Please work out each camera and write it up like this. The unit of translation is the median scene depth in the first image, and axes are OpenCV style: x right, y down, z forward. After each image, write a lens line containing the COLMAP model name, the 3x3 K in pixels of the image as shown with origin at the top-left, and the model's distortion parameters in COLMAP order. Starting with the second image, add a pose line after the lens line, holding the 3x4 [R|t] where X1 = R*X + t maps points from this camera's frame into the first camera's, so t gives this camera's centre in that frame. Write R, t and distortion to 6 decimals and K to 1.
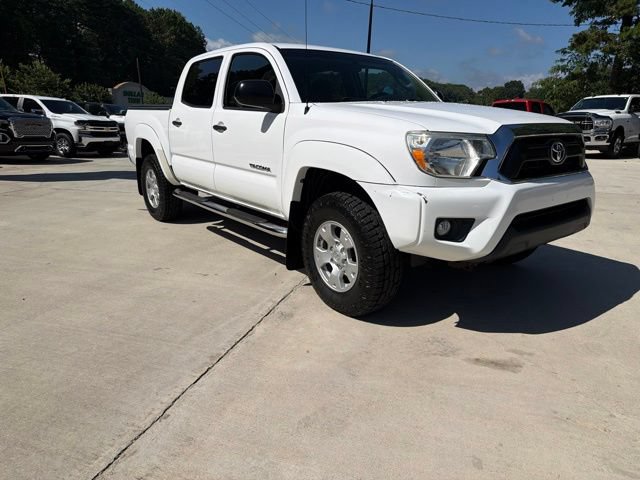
lens RADIAL K [[447.8, 0, 325.1], [0, 447.8, 241.4], [0, 0, 1]] dist [0.044099, -0.050255]
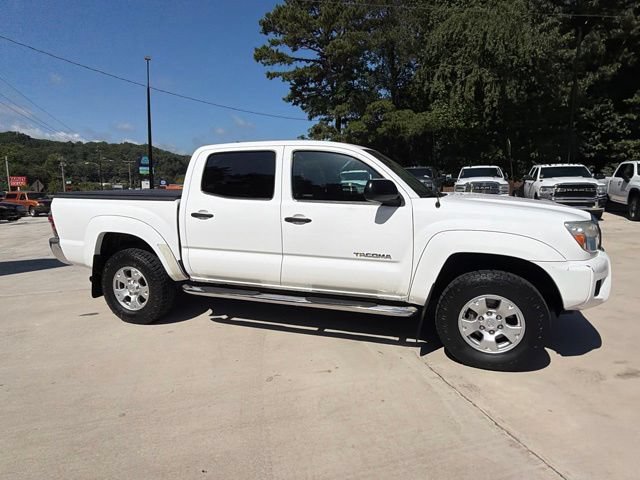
lens RADIAL K [[383.5, 0, 319.7], [0, 383.5, 241.1], [0, 0, 1]] dist [0.000088, 0.000522]
pose [[0.836192, -0.097672, 0.539670, -0.752122], [0.159910, 0.984678, -0.069561, -0.157186], [-0.524606, 0.144465, 0.838998, 0.294307]]
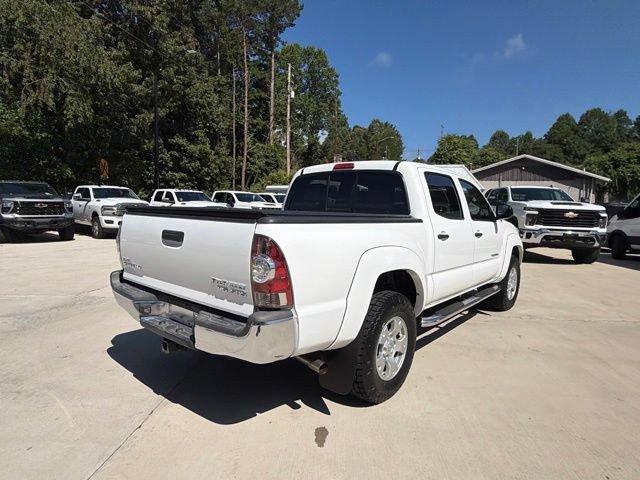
lens RADIAL K [[383.5, 0, 319.4], [0, 383.5, 241.0], [0, 0, 1]] dist [0.000088, 0.000522]
pose [[-0.200249, -0.096453, 0.974986, -1.371463], [0.239142, 0.960231, 0.144110, -0.567861], [-0.950111, 0.262018, -0.169220, 1.838449]]
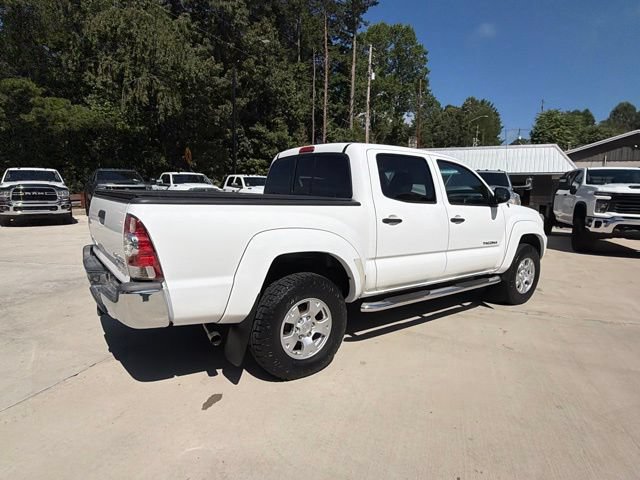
lens RADIAL K [[383.5, 0, 319.0], [0, 383.5, 241.3], [0, 0, 1]] dist [0.000088, 0.000522]
pose [[0.027043, -0.137226, 0.990171, -1.427264], [0.245864, 0.961018, 0.126471, -0.474044], [-0.968927, 0.240028, 0.059727, 1.486105]]
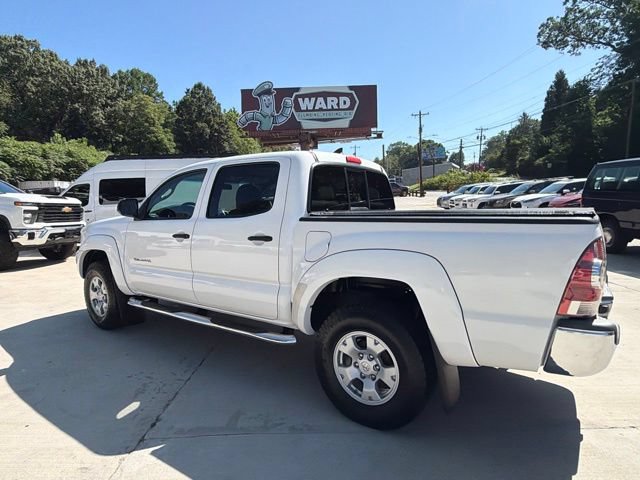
lens RADIAL K [[384.1, 0, 319.9], [0, 384.1, 238.4], [0, 0, 1]] dist [-0.000009, 0.000526]
pose [[-0.962238, 0.022754, -0.271255, 0.072288], [-0.072889, 0.938574, 0.337293, -0.738580], [0.262268, 0.344328, -0.901473, 2.475701]]
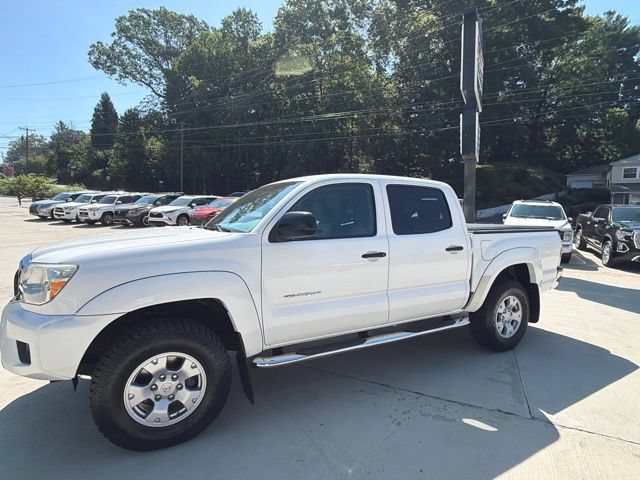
lens RADIAL K [[352.4, 0, 321.1], [0, 352.4, 236.8], [0, 0, 1]] dist [-0.002043, 0.001179]
pose [[-0.165146, 0.048178, -0.985092, 1.005144], [-0.279774, 0.955489, 0.093633, -0.465549], [0.945755, 0.291067, -0.144316, 1.462226]]
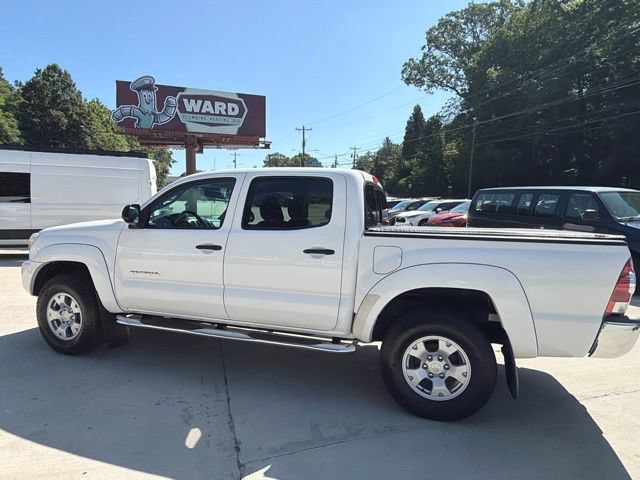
lens RADIAL K [[384.1, 0, 319.5], [0, 384.1, 237.8], [0, 0, 1]] dist [-0.000009, 0.000526]
pose [[-0.827238, -0.002714, -0.561845, 0.454890], [-0.187785, 0.943818, 0.271927, -0.710010], [0.529541, 0.330454, -0.781272, 2.348831]]
